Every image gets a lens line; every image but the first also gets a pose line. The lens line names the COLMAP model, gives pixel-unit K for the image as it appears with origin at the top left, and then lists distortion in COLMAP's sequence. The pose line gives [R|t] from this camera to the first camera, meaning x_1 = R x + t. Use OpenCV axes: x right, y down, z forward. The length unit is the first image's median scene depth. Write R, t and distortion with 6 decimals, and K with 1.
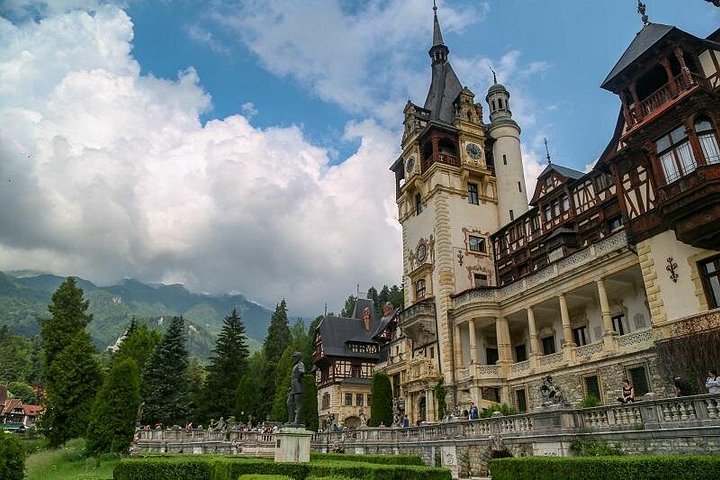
lens RADIAL K [[490.0, 0, 360.0], [0, 490.0, 240.0], [0, 0, 1]] dist [-0.121837, 0.091650]
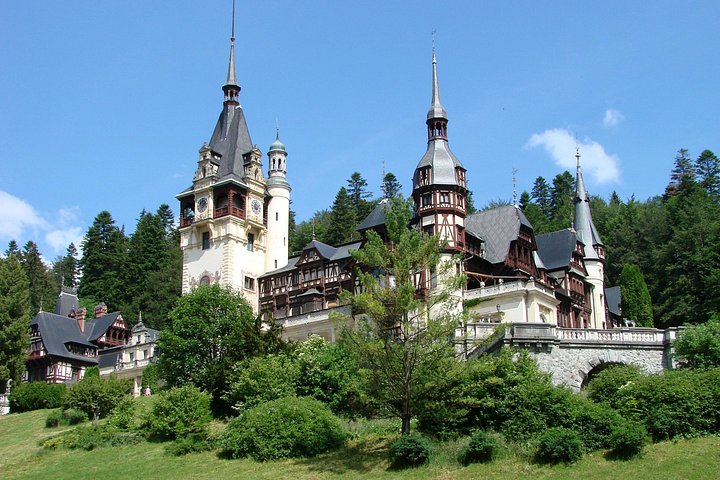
lens RADIAL K [[1110.5, 0, 360.0], [0, 1110.5, 240.0], [0, 0, 1]] dist [-0.038587, -0.010927]
pose [[0.850330, 0.144586, 0.505998, -1.197485], [-0.192602, 0.980310, 0.043550, -0.339636], [-0.489738, -0.134488, 0.861435, -1.978296]]
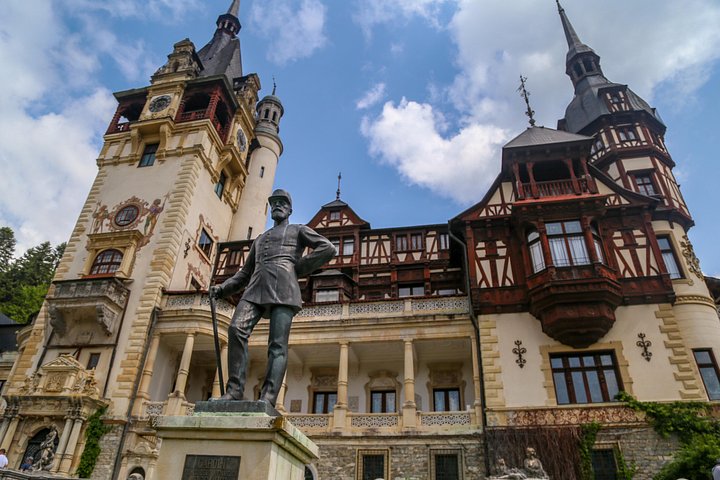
lens RADIAL K [[501.0, 0, 344.3], [0, 501.0, 241.8], [0, 0, 1]] dist [-0.089457, 0.005603]
pose [[0.561931, 0.479691, 0.673892, -0.170081], [-0.374316, 0.873958, -0.309976, 0.184829], [-0.737646, -0.078063, 0.670660, 0.393788]]
